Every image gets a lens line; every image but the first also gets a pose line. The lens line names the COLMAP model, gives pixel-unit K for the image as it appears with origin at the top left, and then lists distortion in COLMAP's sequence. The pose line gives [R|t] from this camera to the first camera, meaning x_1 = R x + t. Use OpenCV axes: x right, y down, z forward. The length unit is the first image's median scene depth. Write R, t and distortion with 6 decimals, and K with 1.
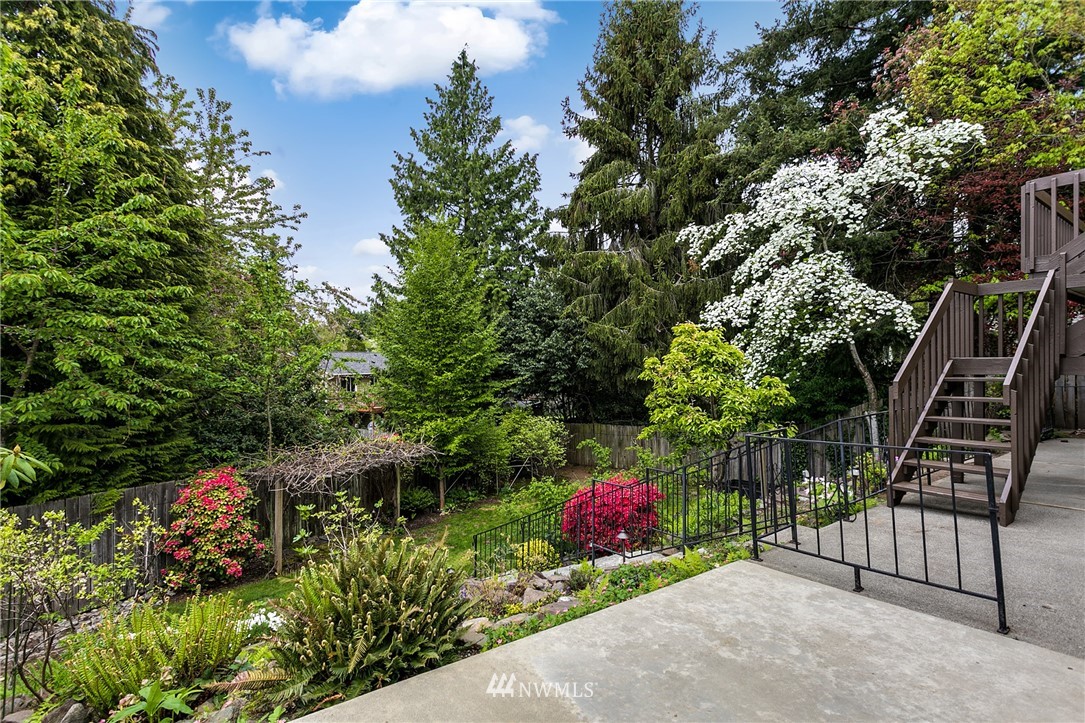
lens RADIAL K [[515.8, 0, 542.1], [0, 515.8, 359.5], [0, 0, 1]] dist [0.000017, -0.000258]
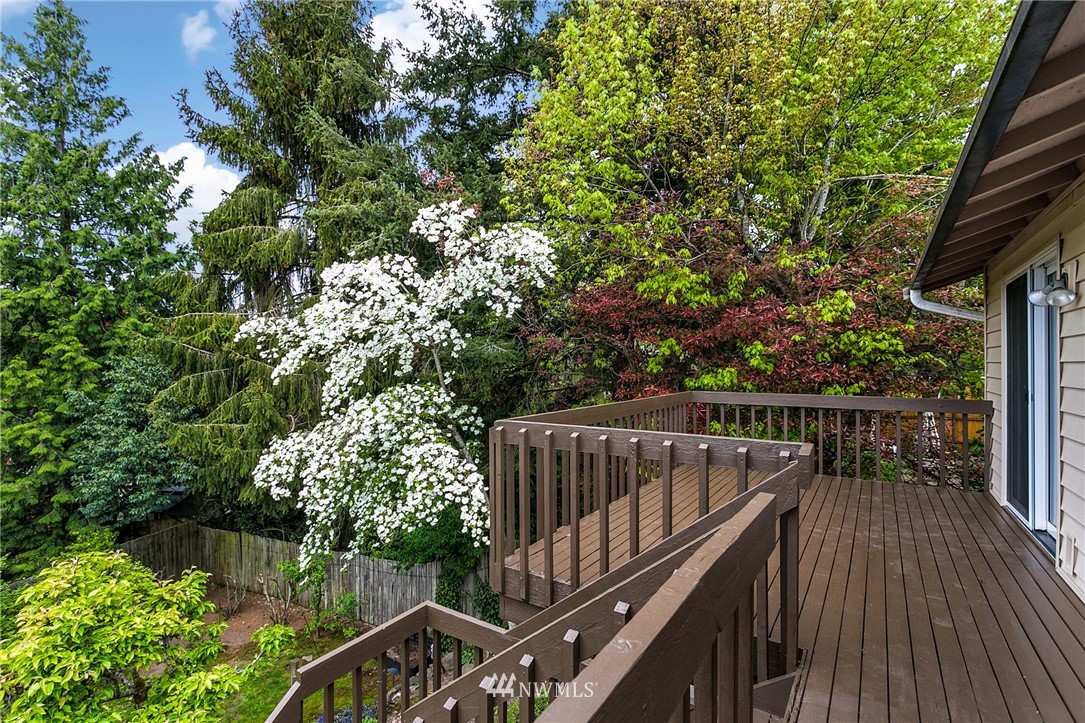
lens RADIAL K [[515.8, 0, 541.7], [0, 515.8, 363.3], [0, 0, 1]] dist [0.000017, -0.000258]
pose [[0.933843, -0.001405, 0.357681, 0.463232], [0.000392, 0.999996, 0.002905, -0.237131], [-0.357683, -0.002572, 0.933839, 0.281138]]
